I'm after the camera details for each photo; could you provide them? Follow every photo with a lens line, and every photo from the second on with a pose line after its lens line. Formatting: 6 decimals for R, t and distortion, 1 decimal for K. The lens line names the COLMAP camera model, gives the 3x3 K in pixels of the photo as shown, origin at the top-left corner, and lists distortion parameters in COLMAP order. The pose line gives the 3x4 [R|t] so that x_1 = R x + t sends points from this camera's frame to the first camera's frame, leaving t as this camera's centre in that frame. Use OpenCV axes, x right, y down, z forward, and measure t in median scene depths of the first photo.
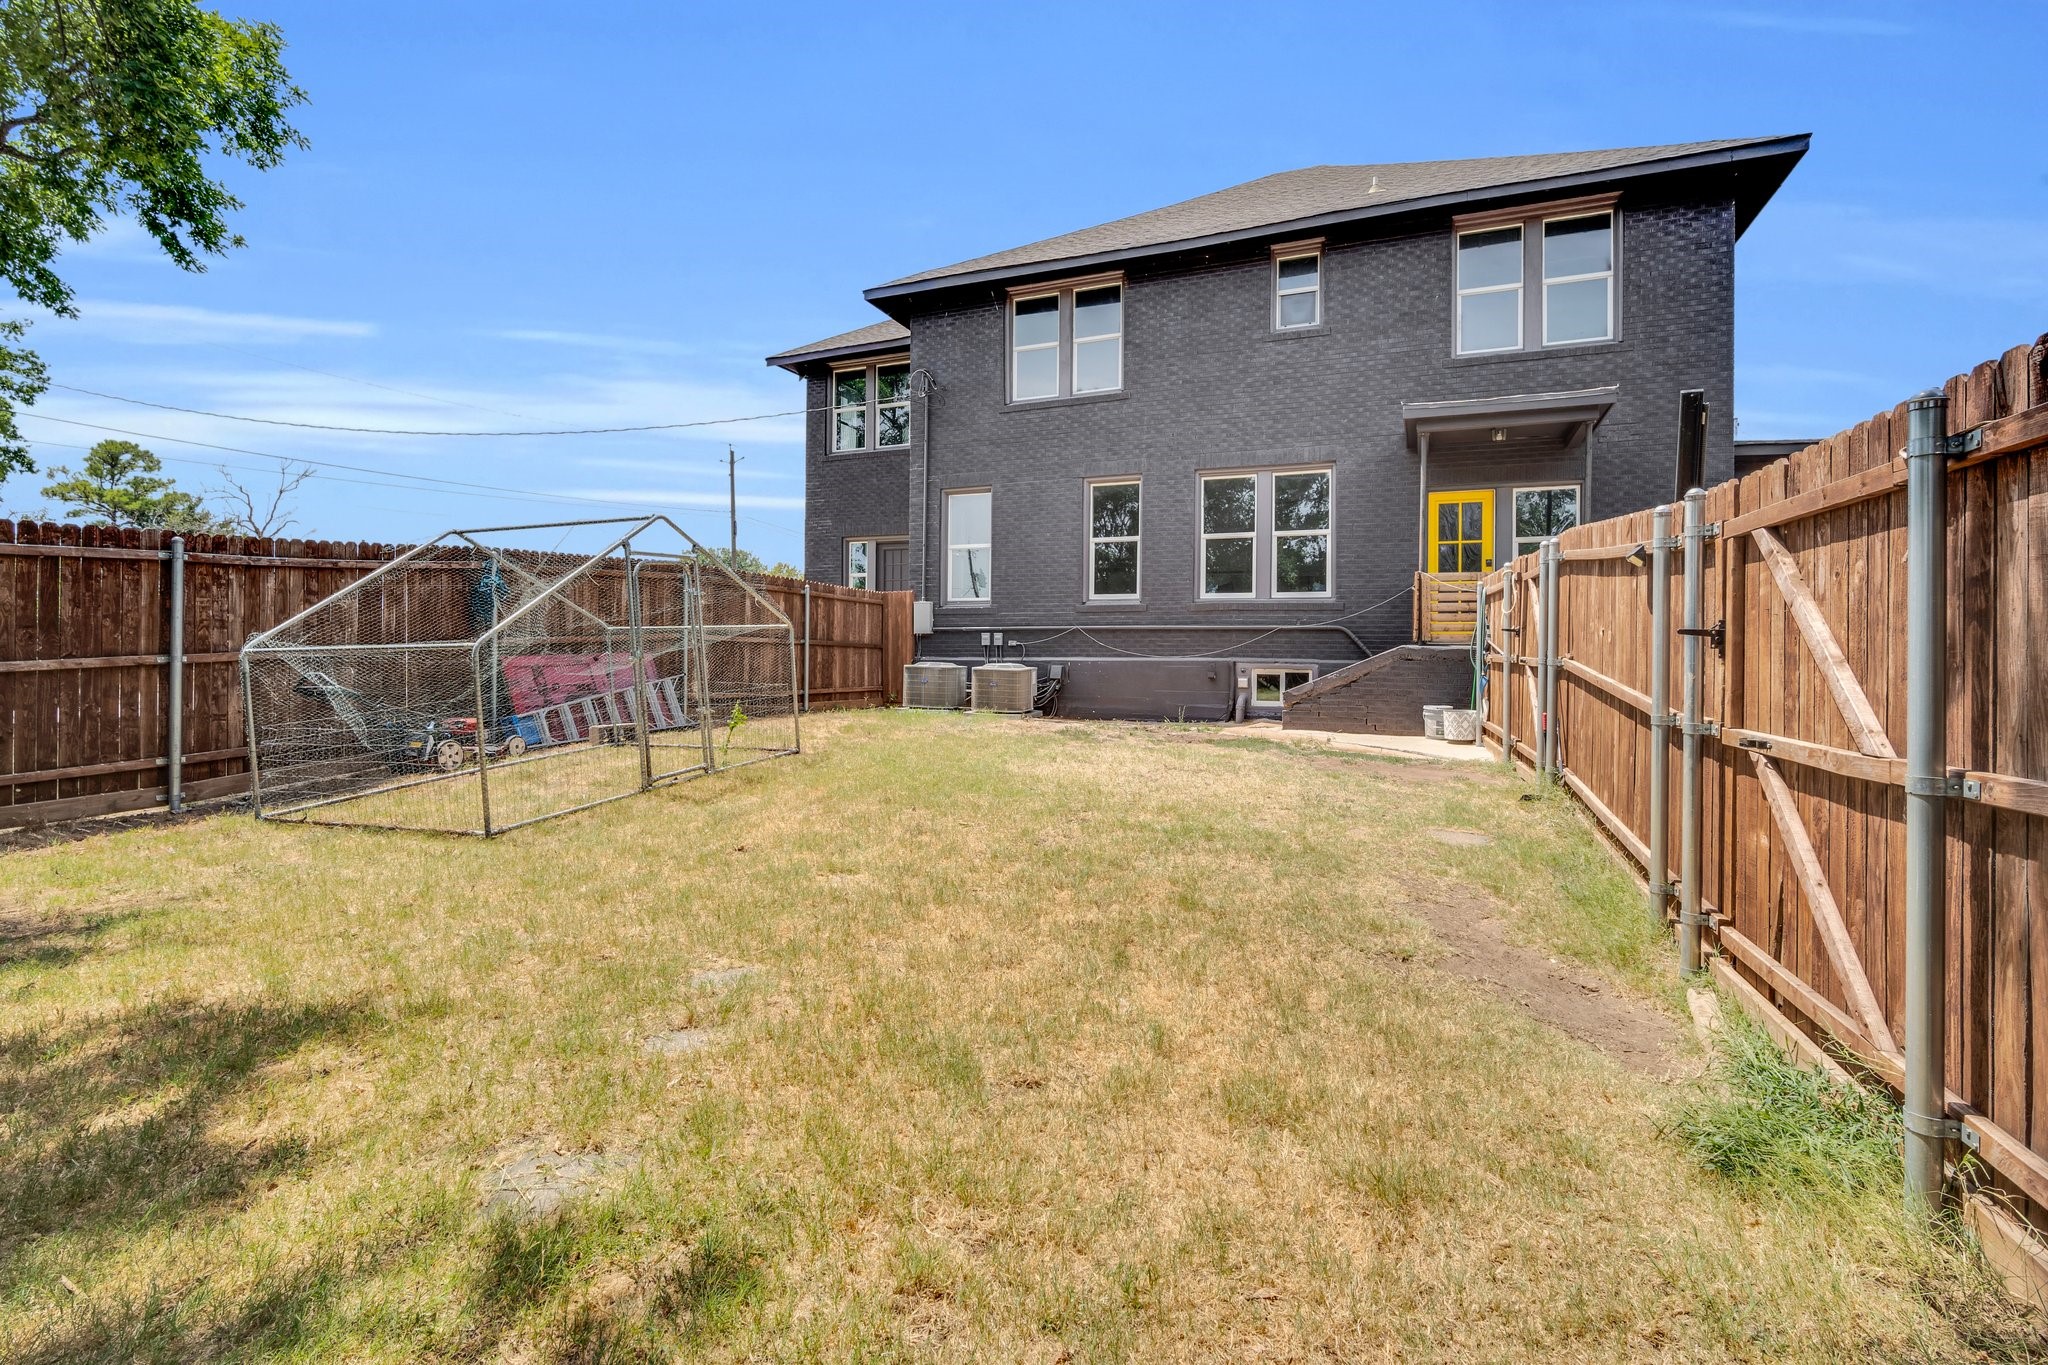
lens RADIAL K [[908.0, 0, 1017.0], [0, 908.0, 672.8], [0, 0, 1]] dist [-0.022408, 0.016155]
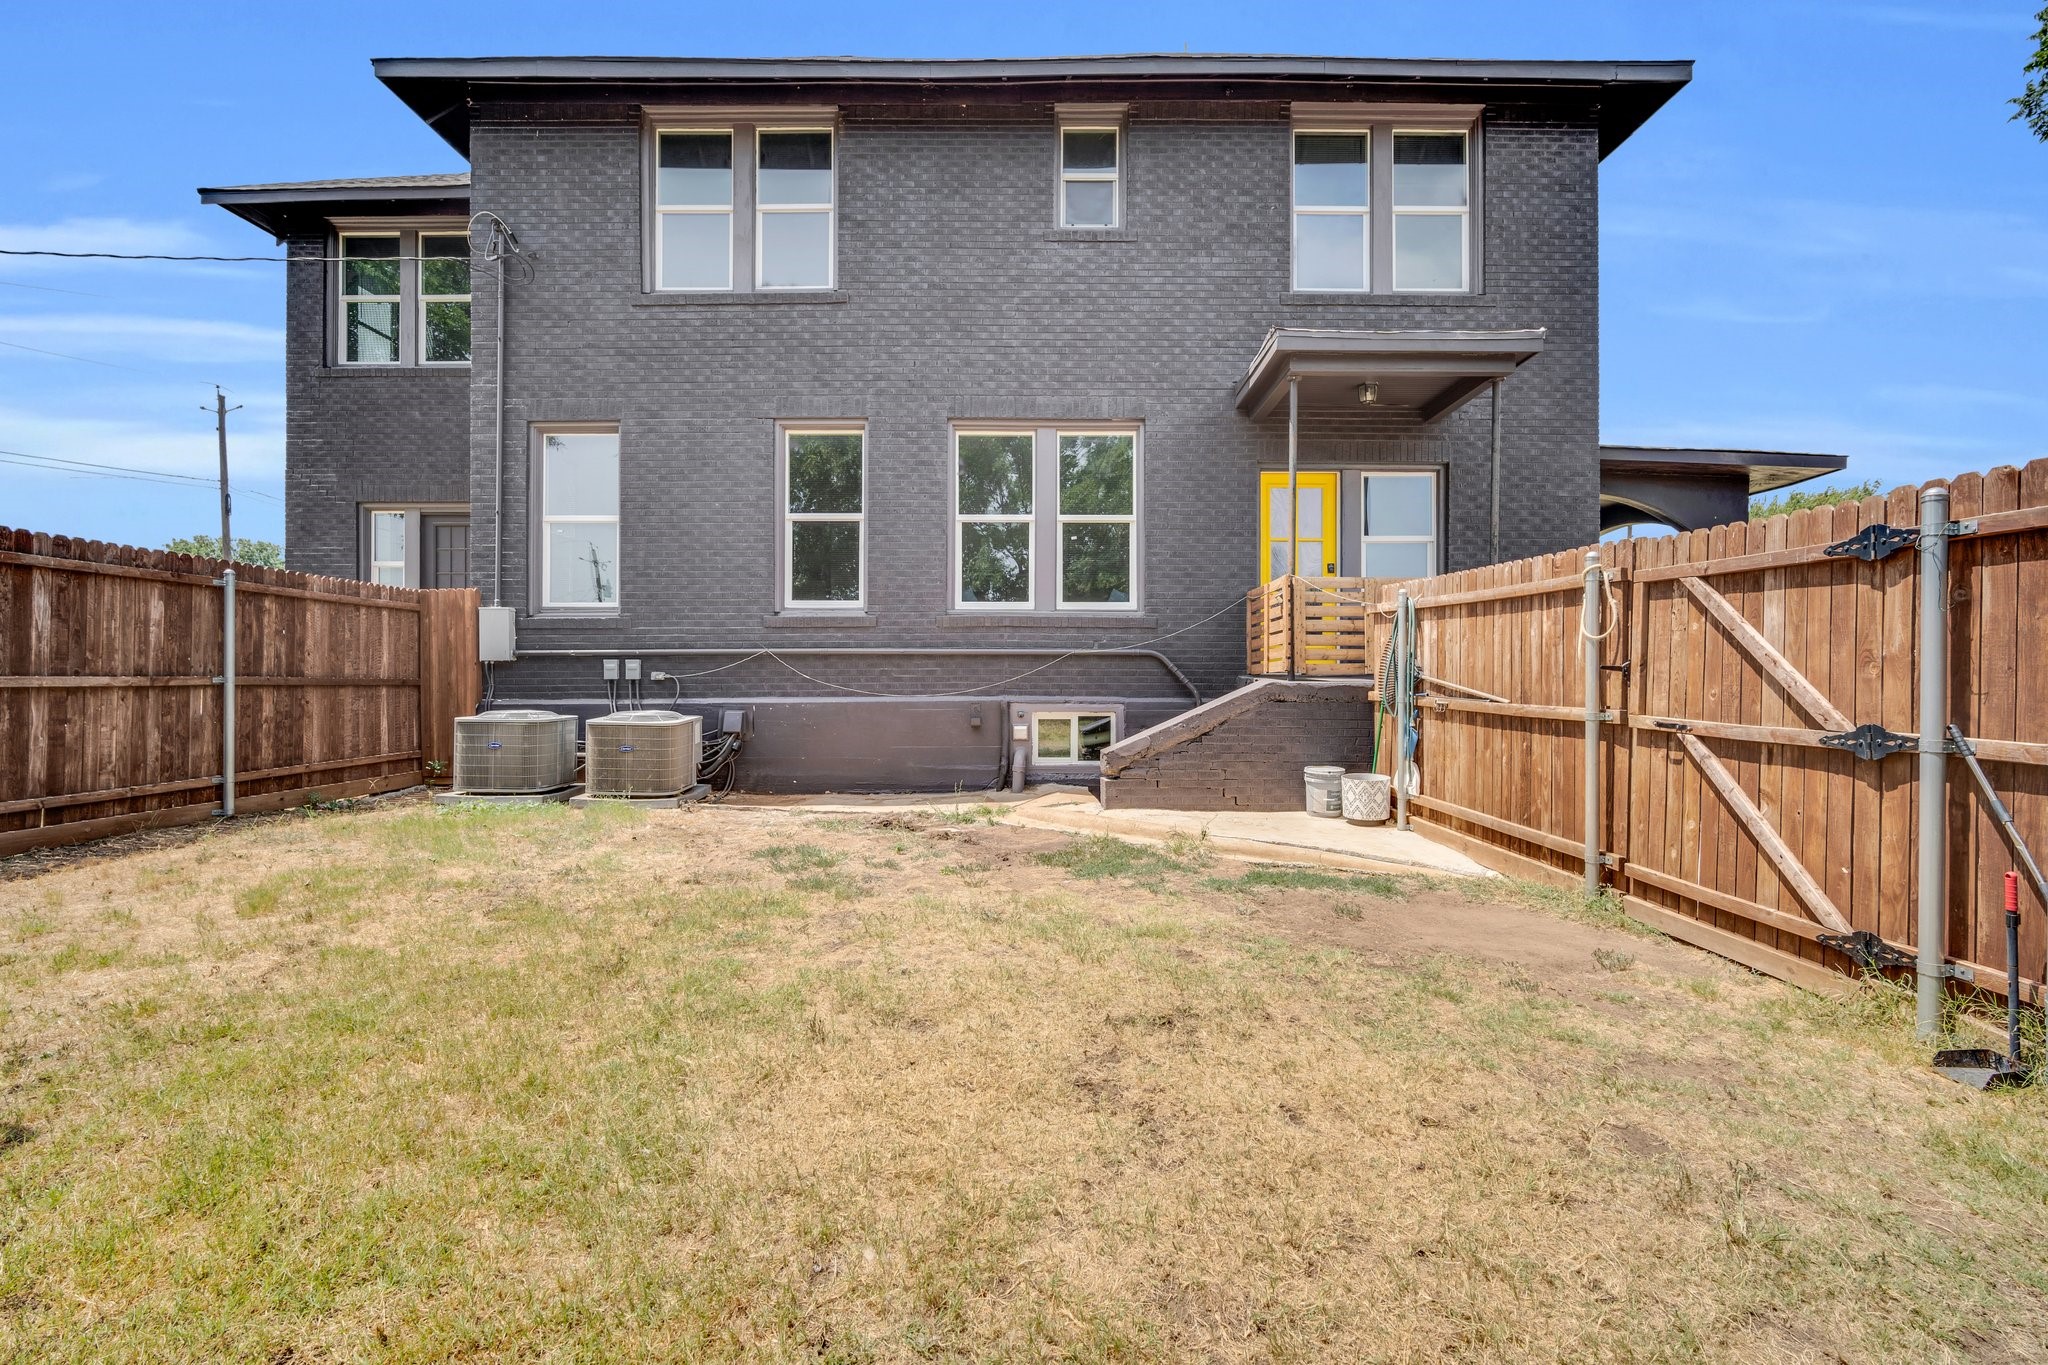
lens RADIAL K [[908.0, 0, 1017.0], [0, 908.0, 672.8], [0, 0, 1]] dist [-0.022408, 0.016155]
pose [[0.926286, -0.009233, 0.376709, -0.011505], [0.015393, 0.999792, -0.013345, -0.024549], [-0.376508, 0.018160, 0.926236, 0.356180]]
